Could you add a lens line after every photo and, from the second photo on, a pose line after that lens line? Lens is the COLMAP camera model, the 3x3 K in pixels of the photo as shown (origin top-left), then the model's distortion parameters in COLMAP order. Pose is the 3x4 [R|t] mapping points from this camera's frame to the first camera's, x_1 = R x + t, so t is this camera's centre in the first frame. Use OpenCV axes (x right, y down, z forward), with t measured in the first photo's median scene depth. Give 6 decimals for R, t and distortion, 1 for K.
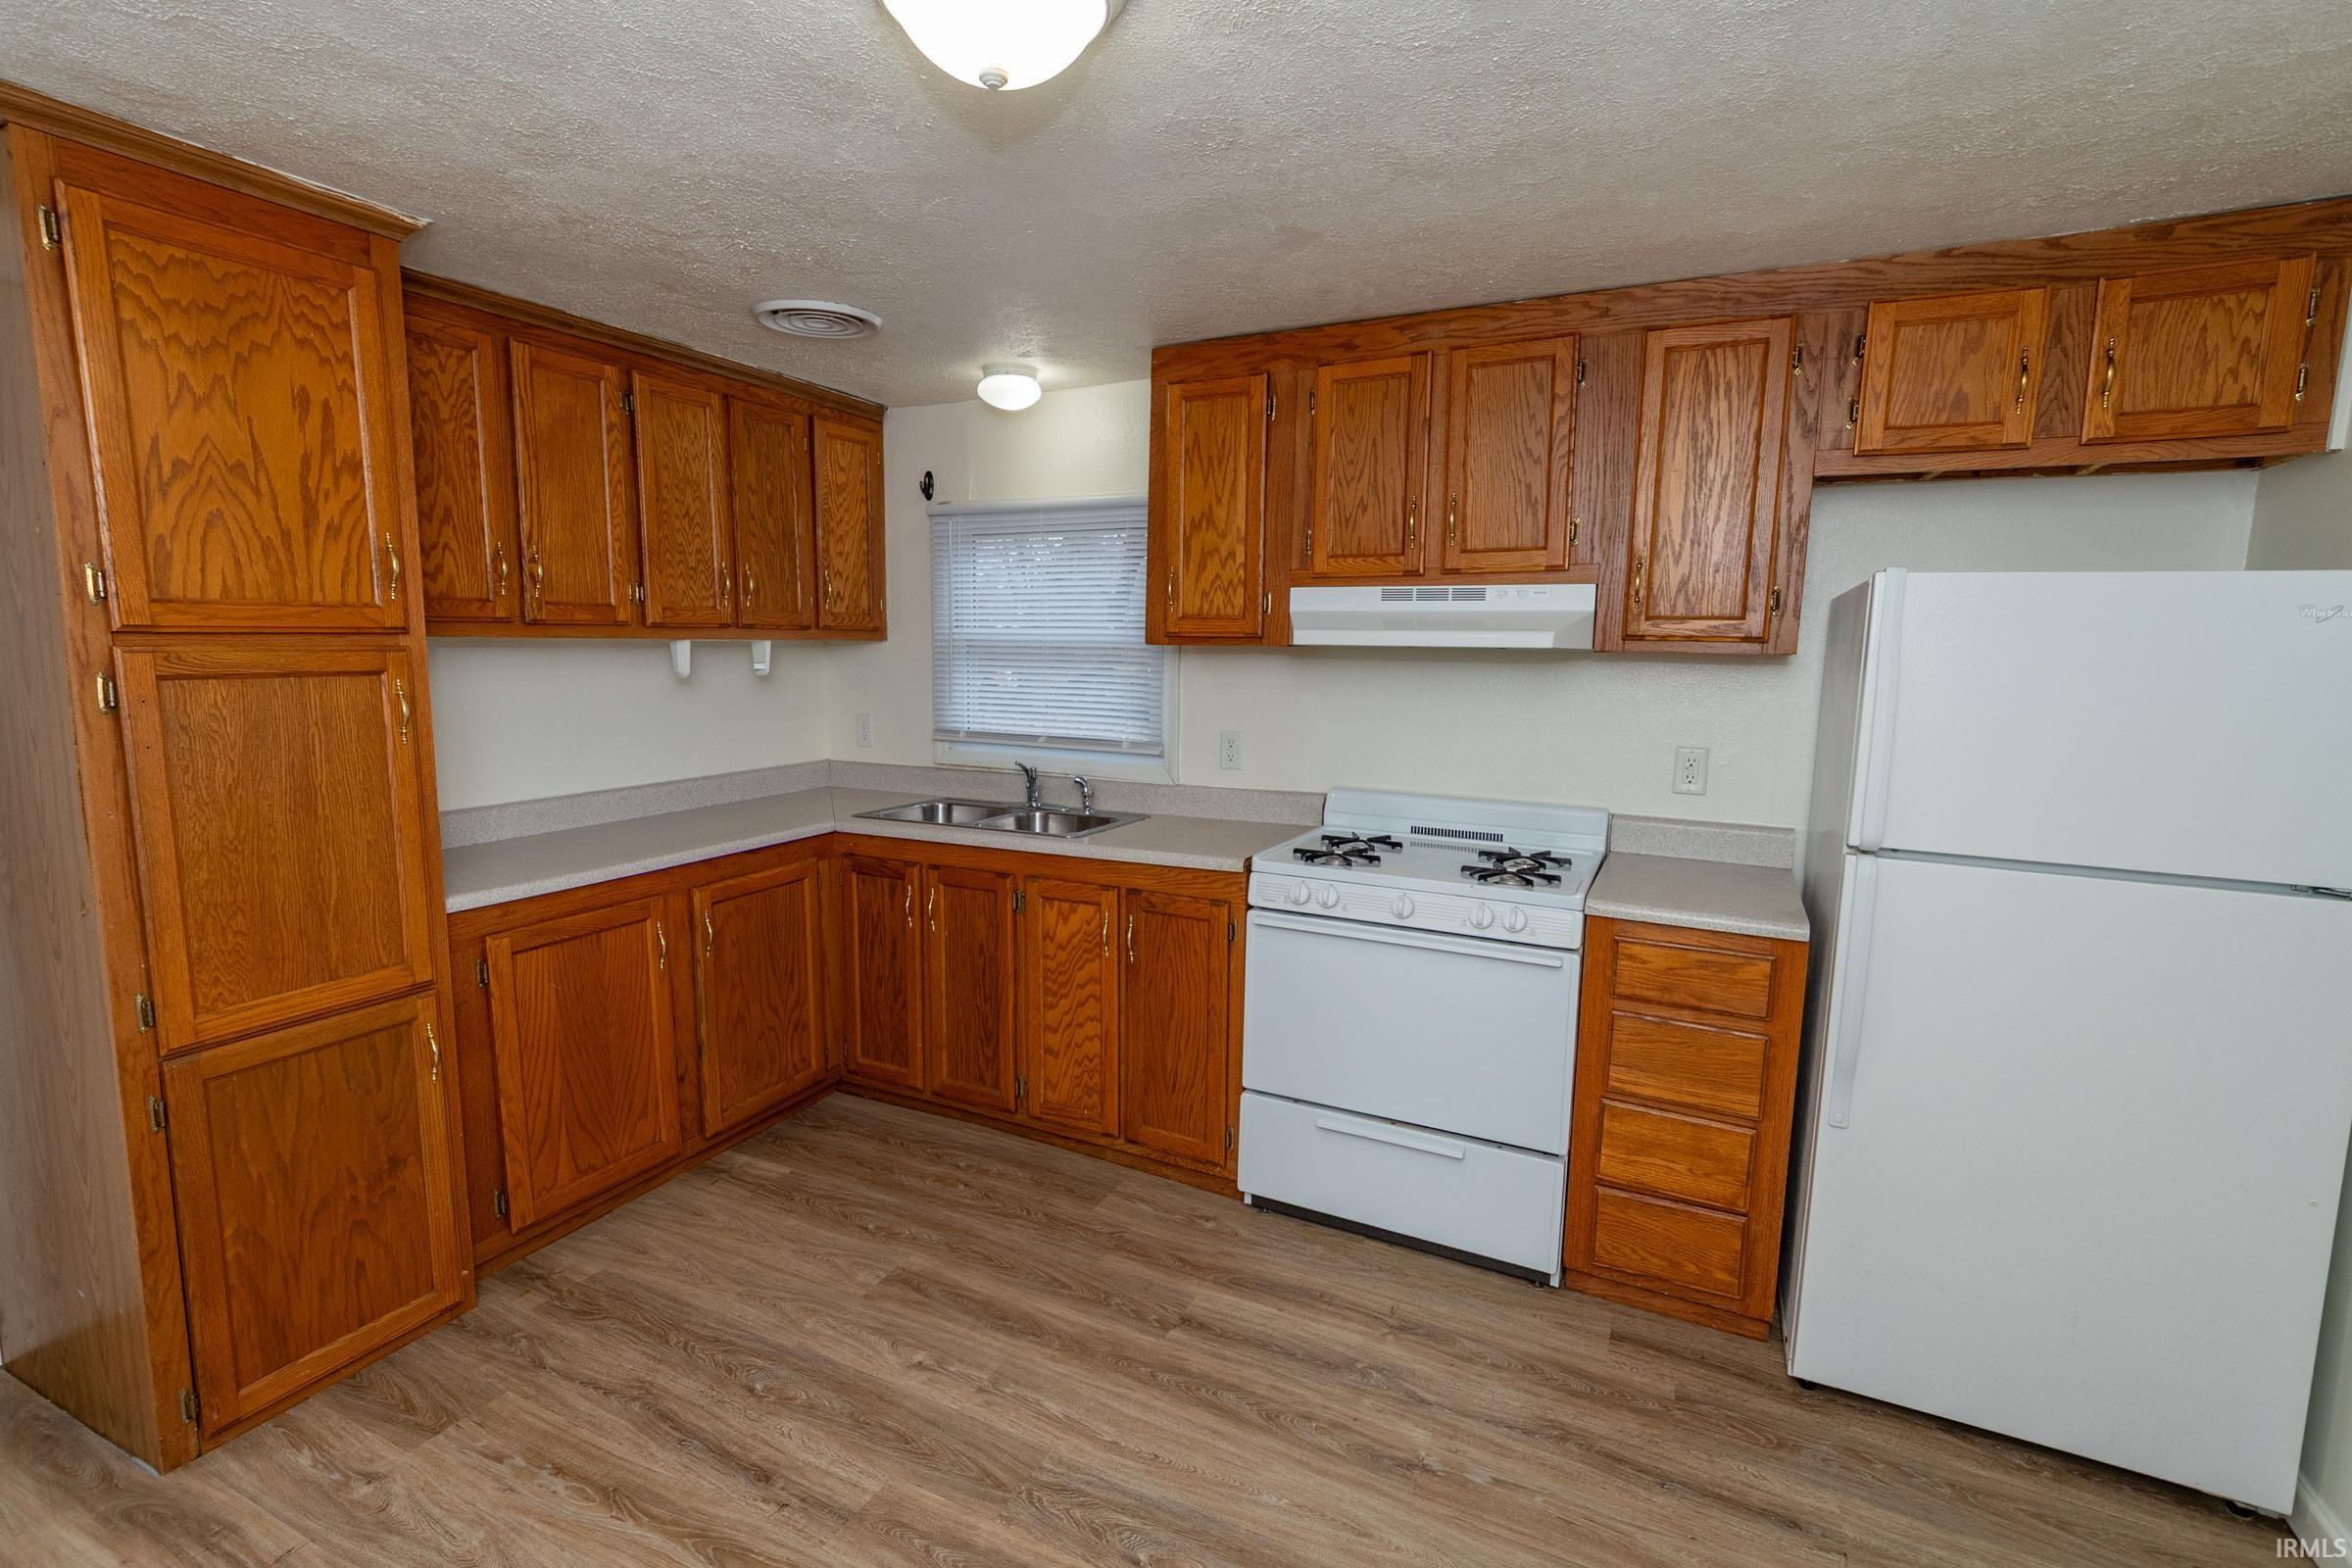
lens RADIAL K [[1074.9, 0, 1155.3], [0, 1074.9, 766.9], [0, 0, 1]] dist [0.012988, -0.010830]
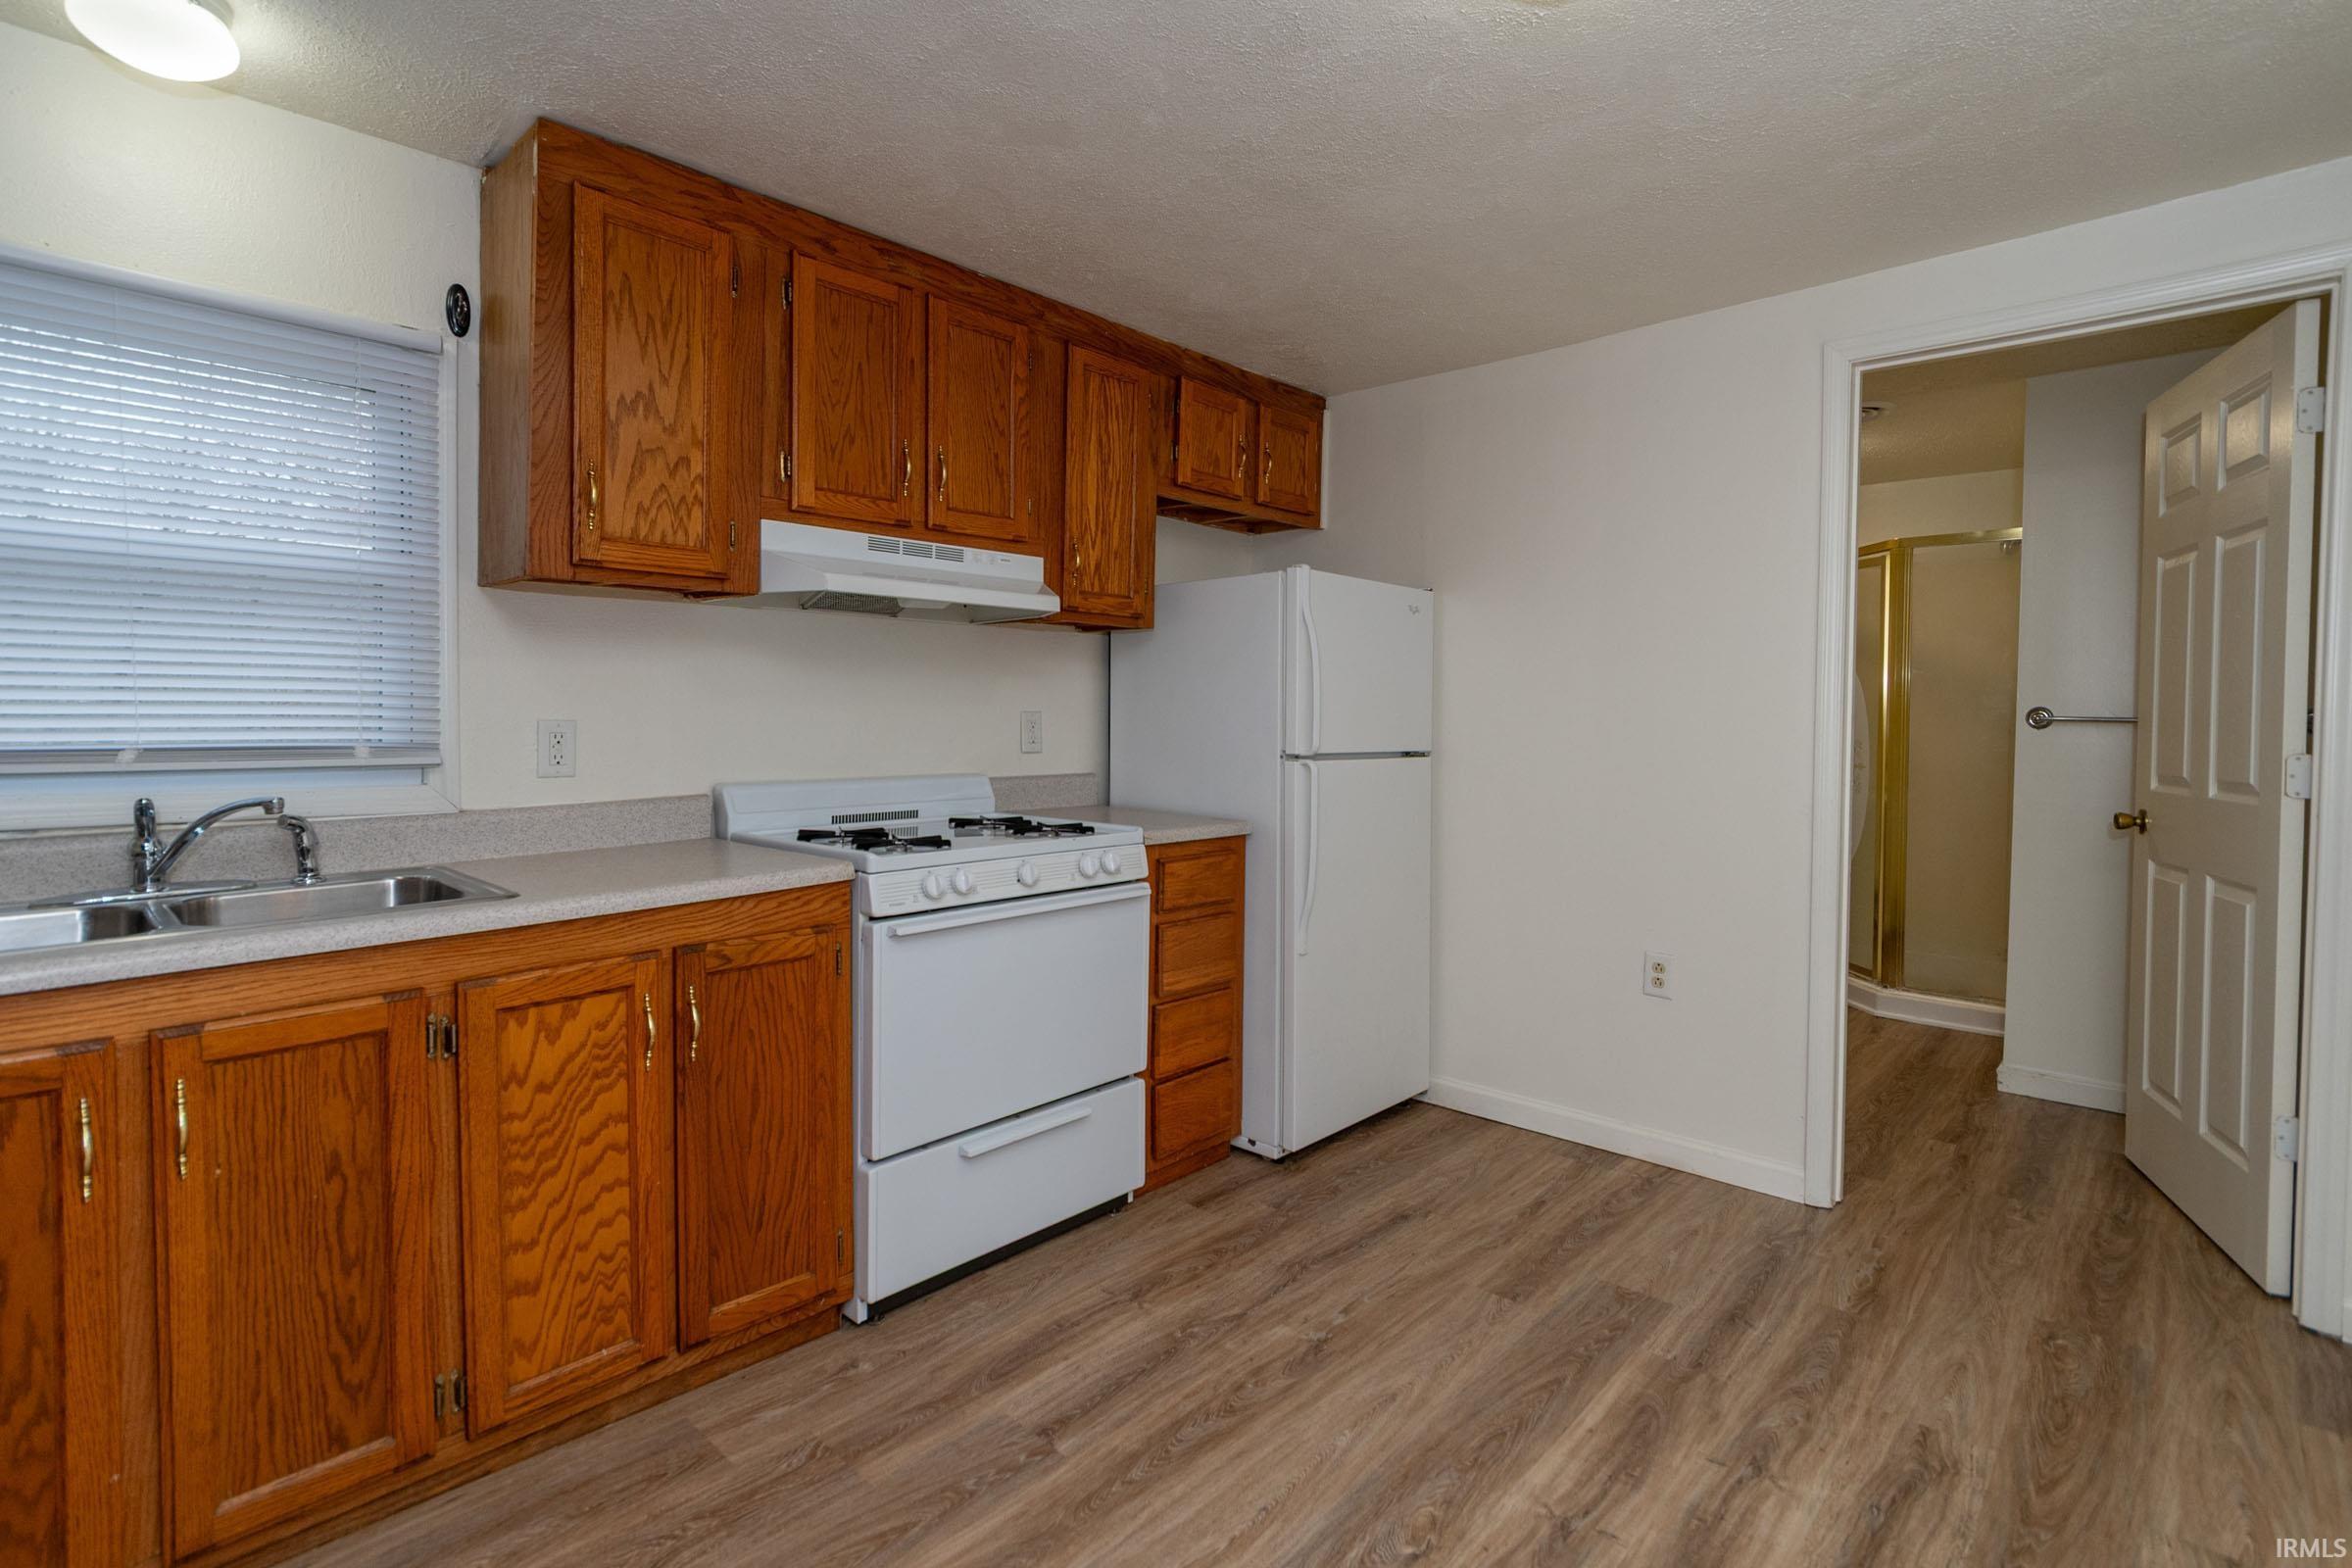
lens RADIAL K [[1118.4, 0, 1155.5], [0, 1118.4, 726.4], [0, 0, 1]] dist [0.002449, 0.000226]
pose [[0.281289, -0.027956, 0.959216, -0.613970], [0.101396, 0.994846, -0.000740, 0.011807], [-0.954251, 0.097469, 0.282673, 0.554986]]
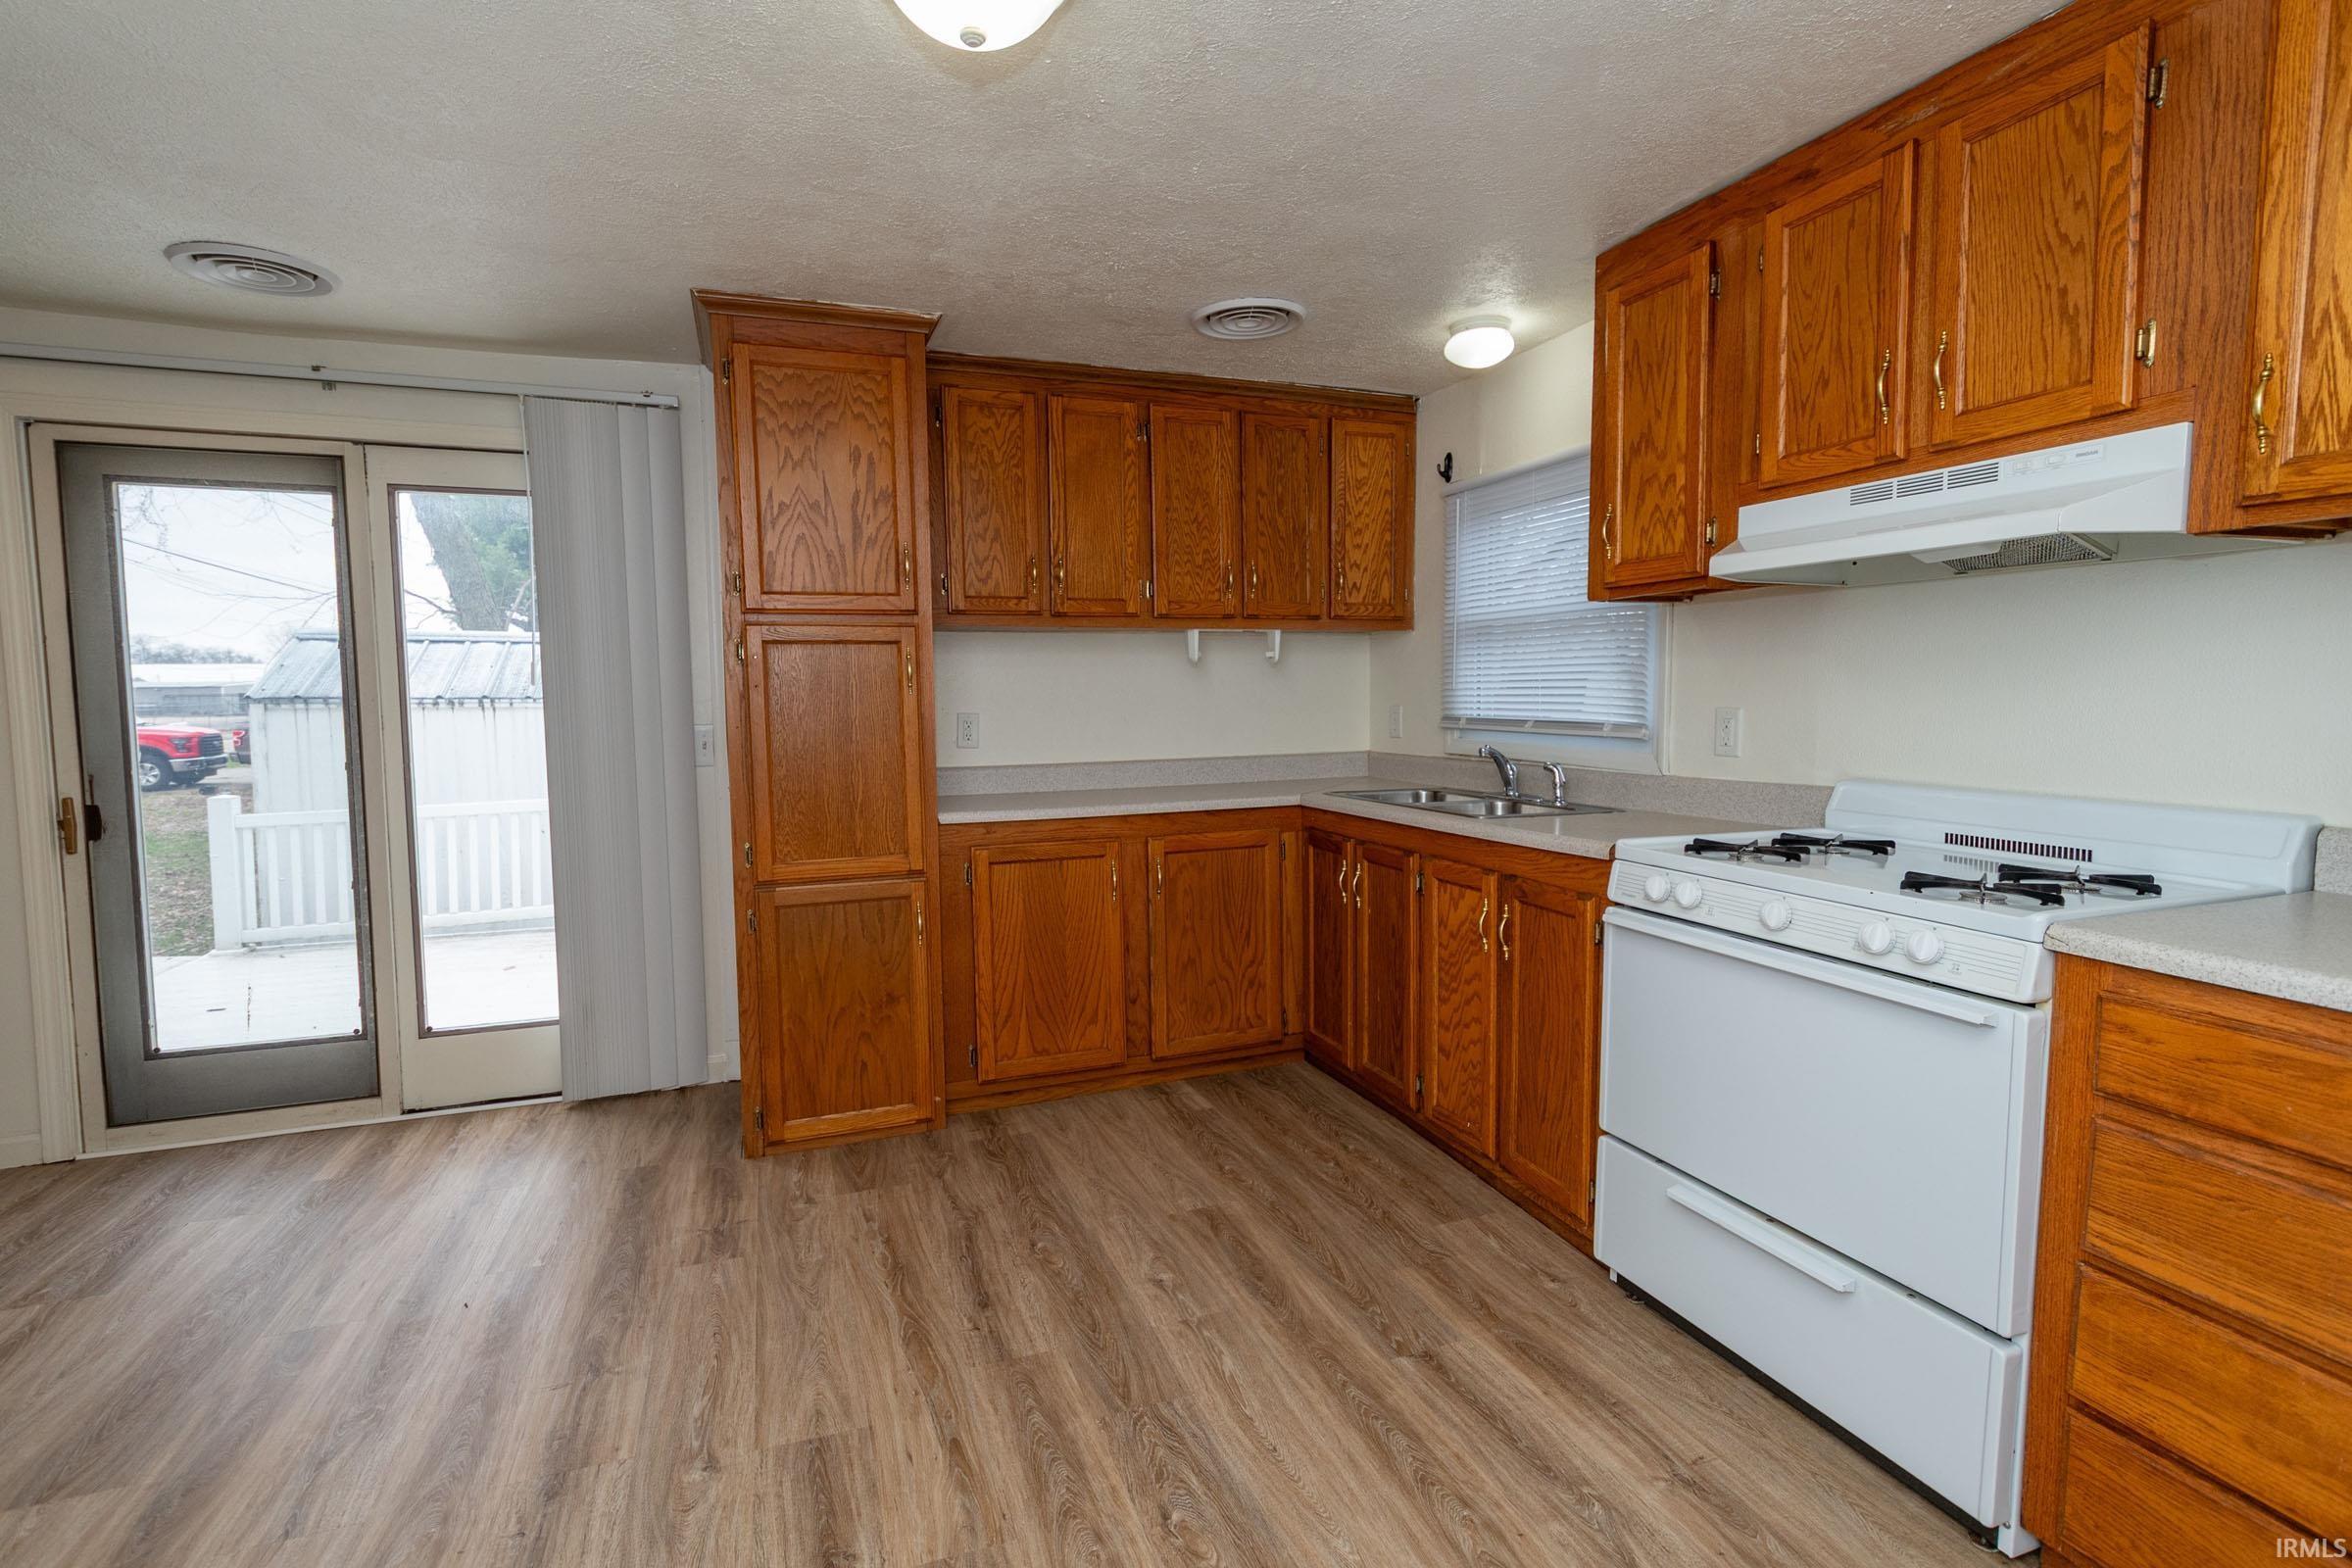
lens RADIAL K [[1074.9, 0, 1155.3], [0, 1074.9, 766.9], [0, 0, 1]] dist [0.012988, -0.010830]
pose [[0.729538, 0.029511, -0.683304, 0.381660], [-0.060411, 0.997944, -0.021399, 0.065758], [0.681267, 0.056891, 0.729821, 0.170309]]
